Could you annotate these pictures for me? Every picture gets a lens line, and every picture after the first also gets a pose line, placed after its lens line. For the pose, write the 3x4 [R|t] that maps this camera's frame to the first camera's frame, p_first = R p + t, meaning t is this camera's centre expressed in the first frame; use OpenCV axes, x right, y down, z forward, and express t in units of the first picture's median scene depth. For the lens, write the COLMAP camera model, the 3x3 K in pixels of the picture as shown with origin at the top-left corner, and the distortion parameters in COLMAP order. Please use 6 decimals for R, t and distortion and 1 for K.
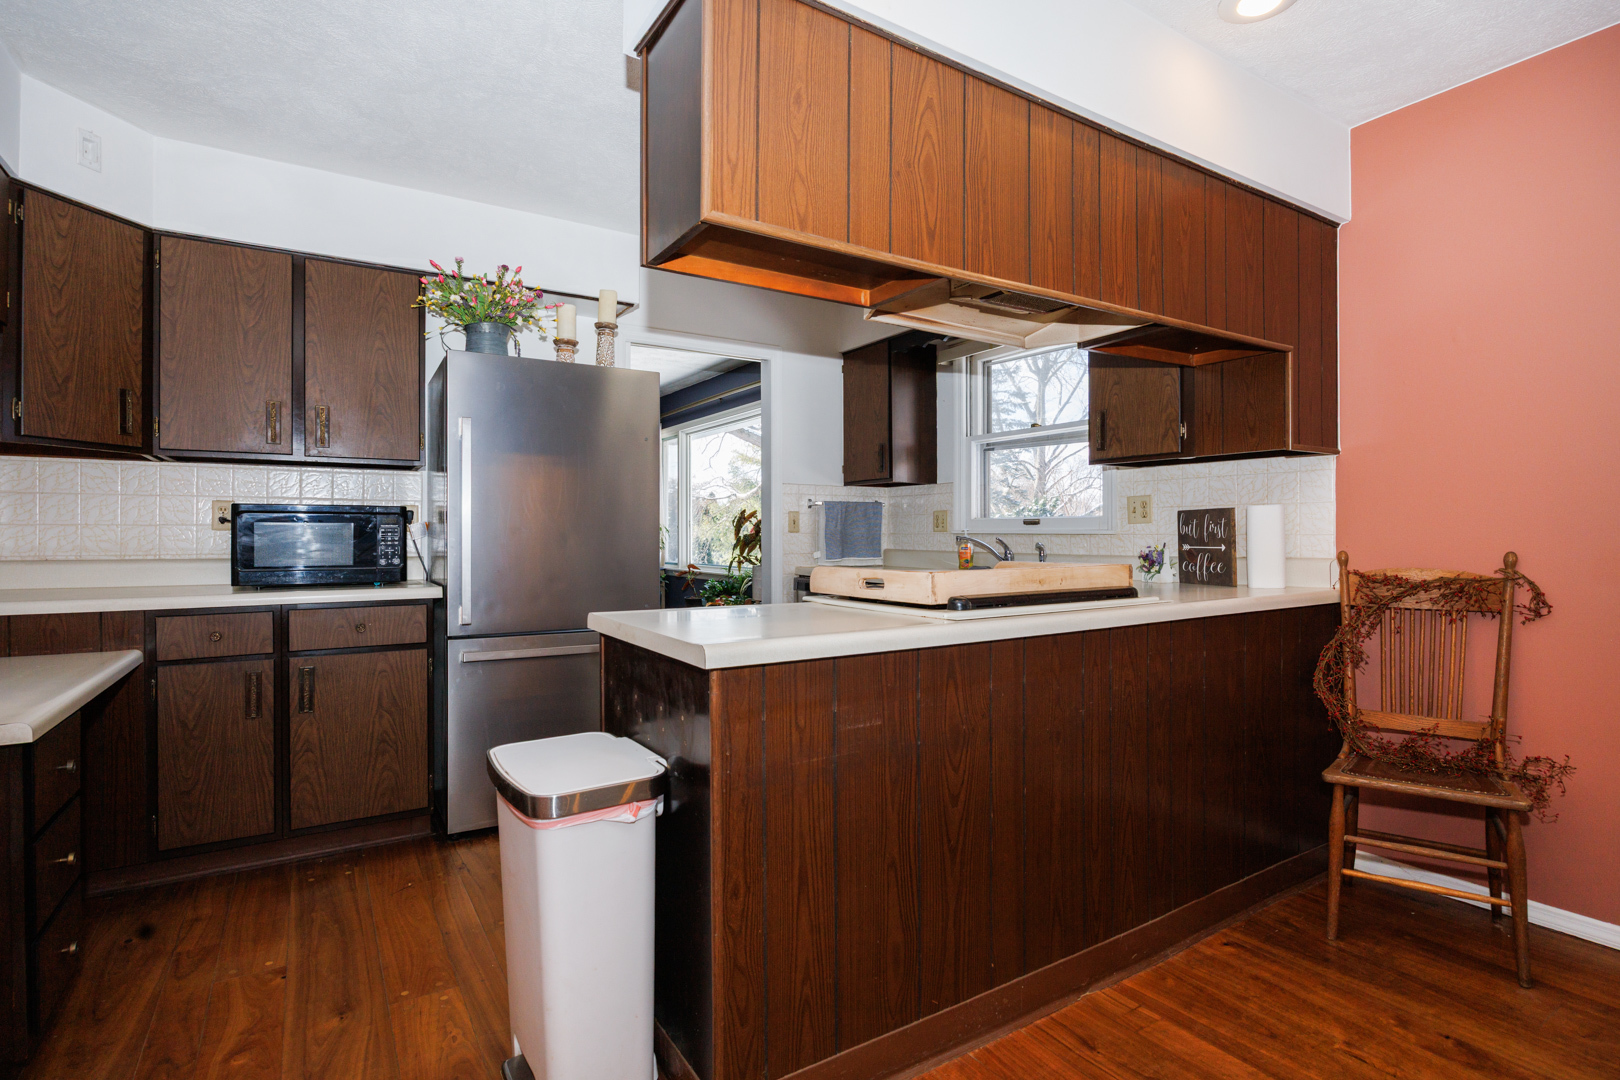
lens RADIAL K [[795.5, 0, 810.0], [0, 795.5, 540.0], [0, 0, 1]] dist [-0.004217, -0.000444]
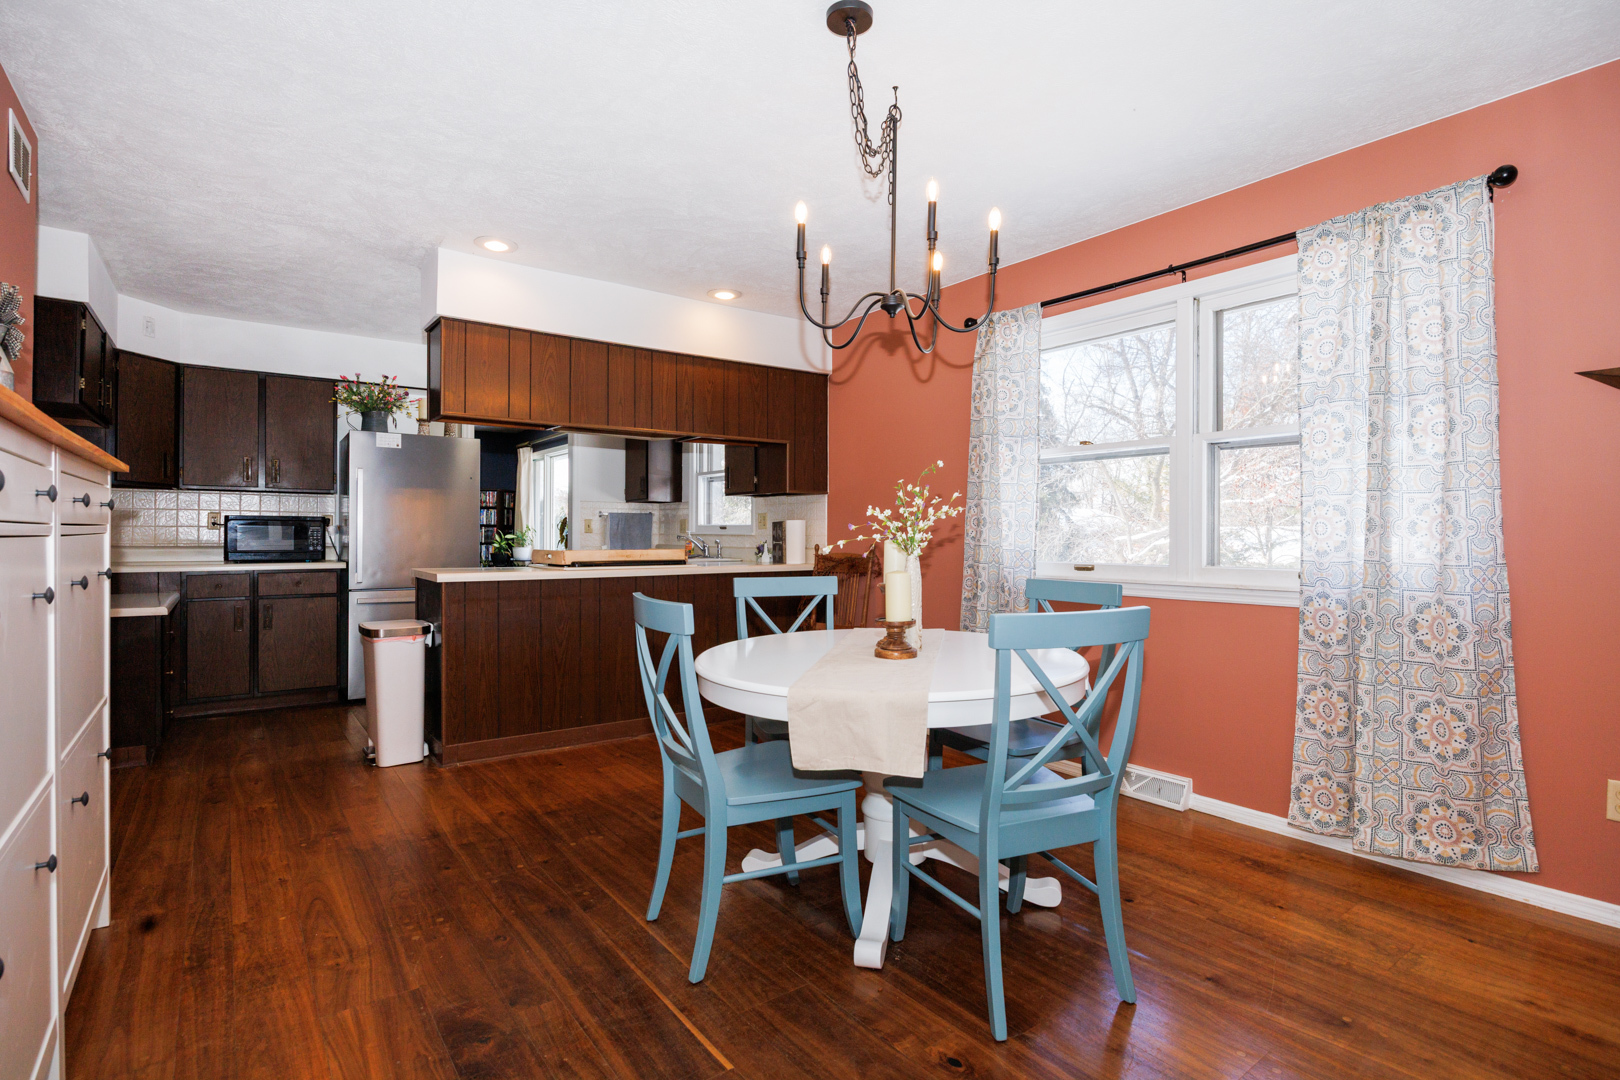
lens RADIAL K [[808.5, 0, 810.0], [0, 808.5, 540.0], [0, 0, 1]] dist [0.002944, 0.000286]
pose [[0.997775, 0.004686, 0.066505, 0.452393], [-0.004648, 0.999989, -0.000731, 0.005377], [-0.066508, 0.000420, 0.997786, -0.876104]]
